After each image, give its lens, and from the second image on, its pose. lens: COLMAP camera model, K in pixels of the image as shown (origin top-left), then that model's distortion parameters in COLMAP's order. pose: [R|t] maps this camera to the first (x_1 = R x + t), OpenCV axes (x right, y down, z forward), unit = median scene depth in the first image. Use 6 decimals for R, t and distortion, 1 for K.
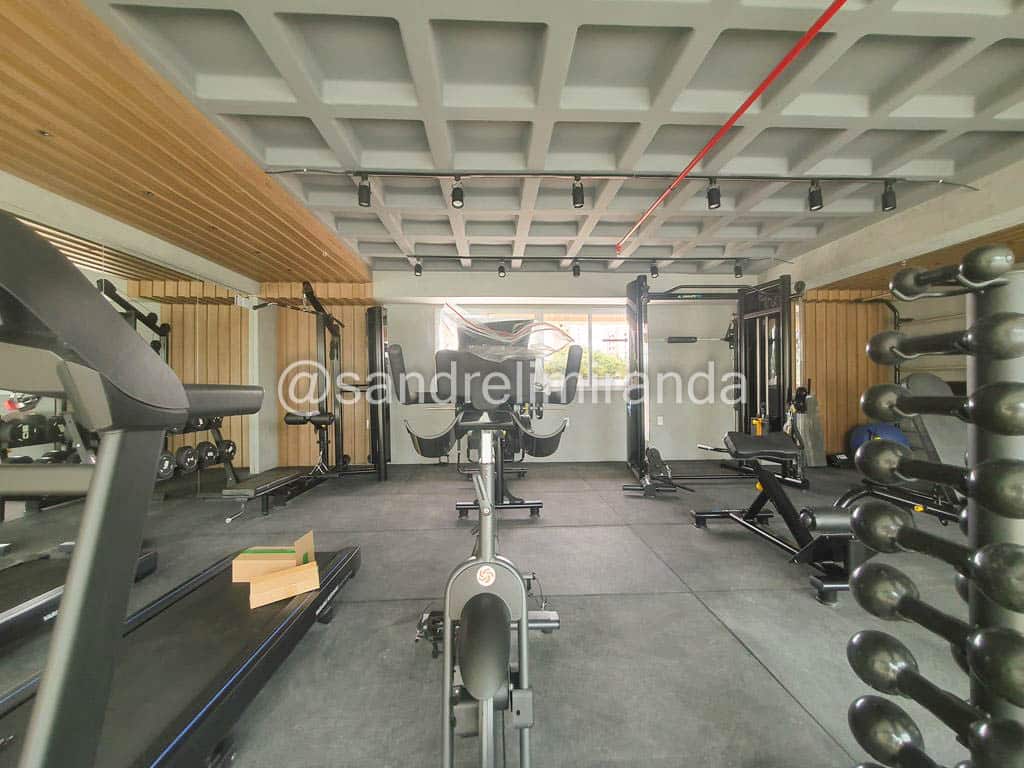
lens RADIAL K [[404.1, 0, 507.2], [0, 404.1, 427.6], [0, 0, 1]] dist [-0.001154, -0.000126]
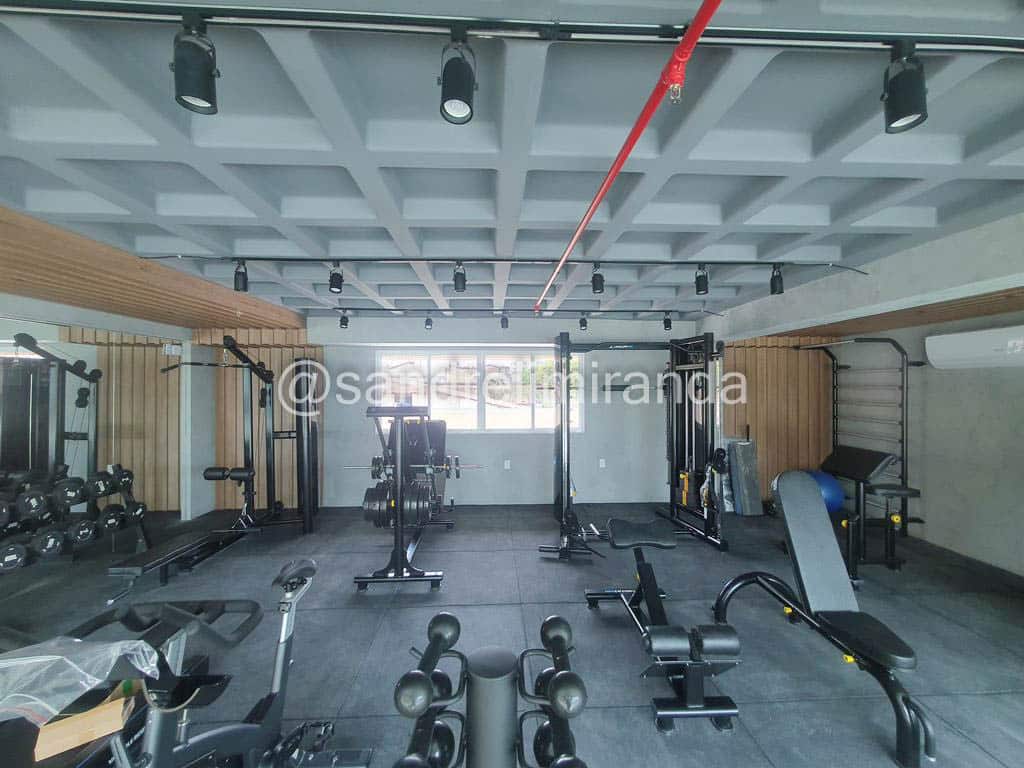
lens RADIAL K [[404.1, 0, 550.3], [0, 404.1, 391.9], [0, 0, 1]] dist [-0.001154, -0.000126]
pose [[0.999985, 0.005378, 0.001347, 0.307119], [-0.005364, 0.999930, -0.010550, -0.224547], [-0.001404, 0.010543, 0.999943, 0.006322]]
